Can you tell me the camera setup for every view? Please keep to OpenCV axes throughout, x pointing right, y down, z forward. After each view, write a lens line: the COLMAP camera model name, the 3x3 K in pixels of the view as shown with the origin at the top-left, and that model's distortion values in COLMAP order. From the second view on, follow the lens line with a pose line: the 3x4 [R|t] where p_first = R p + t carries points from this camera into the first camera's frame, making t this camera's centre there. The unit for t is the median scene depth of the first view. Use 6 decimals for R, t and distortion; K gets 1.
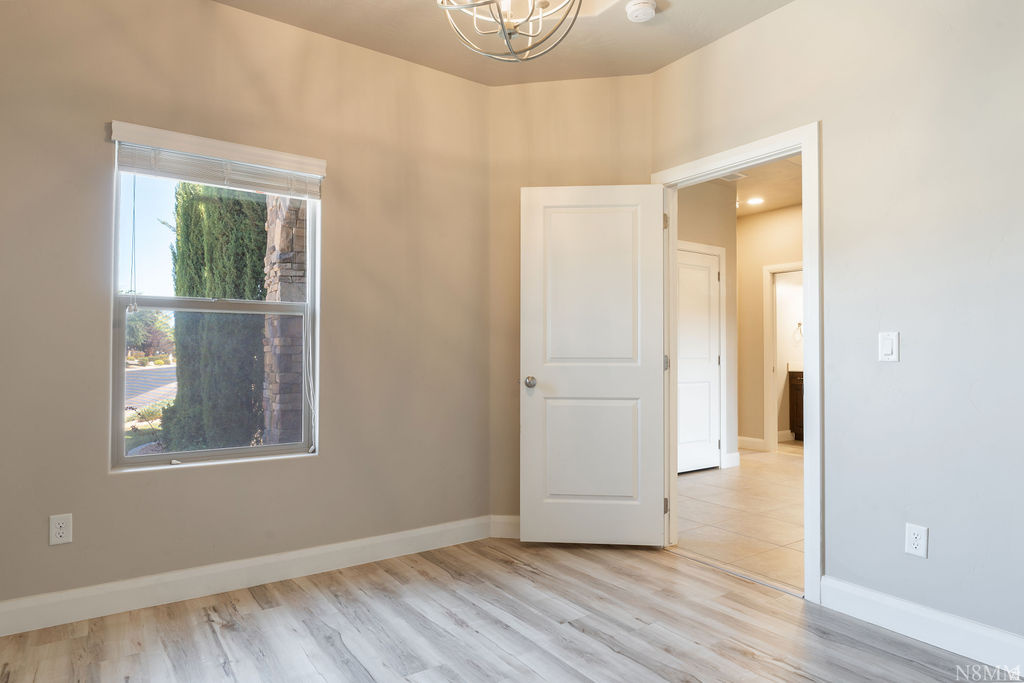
lens RADIAL K [[601.0, 0, 510.9], [0, 601.0, 345.1], [0, 0, 1]] dist [0.001523, 0.000151]
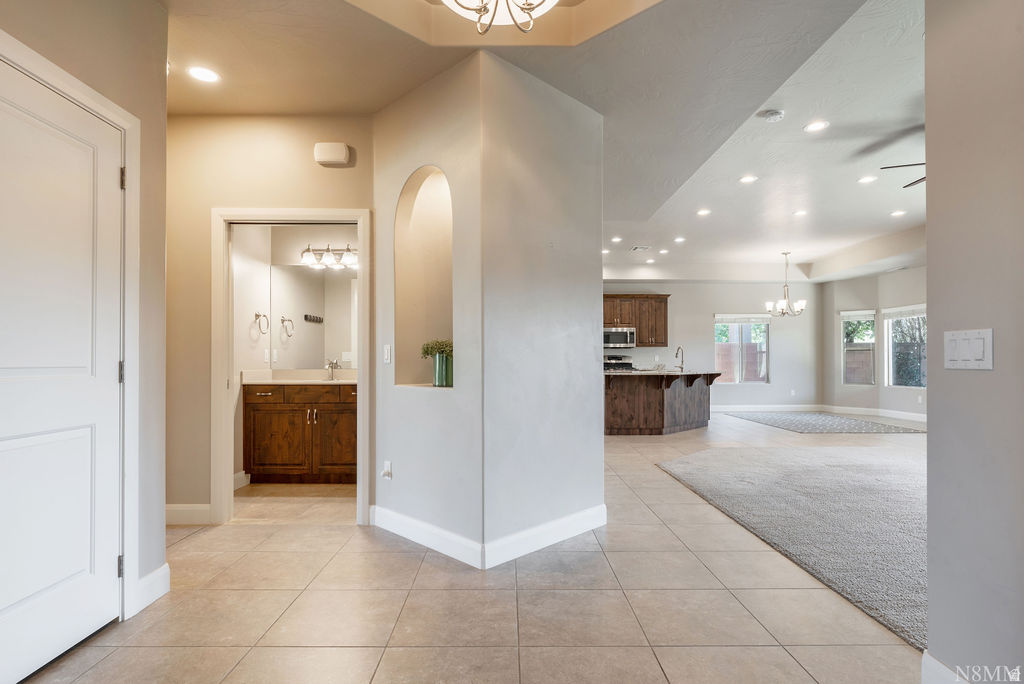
lens RADIAL K [[534.9, 0, 509.8], [0, 534.9, 351.6], [0, 0, 1]] dist [-0.002345, 0.000176]
pose [[0.576717, 0.007422, 0.816910, 0.181548], [-0.006323, 0.999969, -0.004622, 0.010257], [-0.816919, -0.002500, 0.576746, 0.515866]]
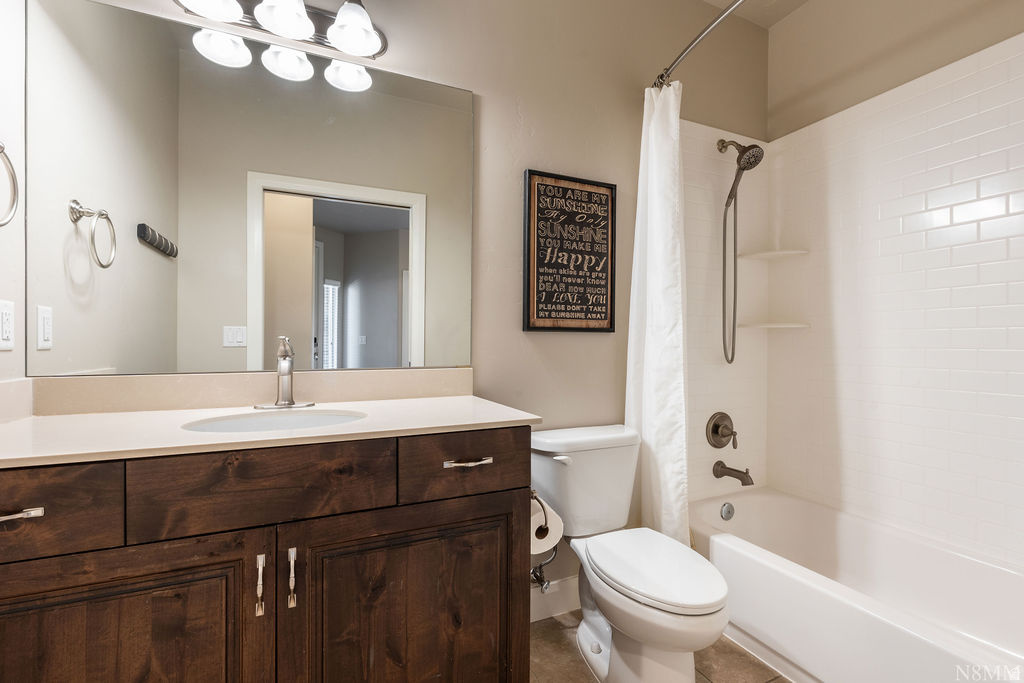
lens RADIAL K [[451.5, 0, 518.1], [0, 451.5, 345.1], [0, 0, 1]] dist [-0.002420, -0.000293]
pose [[0.176359, -0.000313, 0.984326, 0.520130], [-0.015144, 0.999881, 0.003032, 0.020444], [-0.984209, -0.015441, 0.176333, 1.101690]]
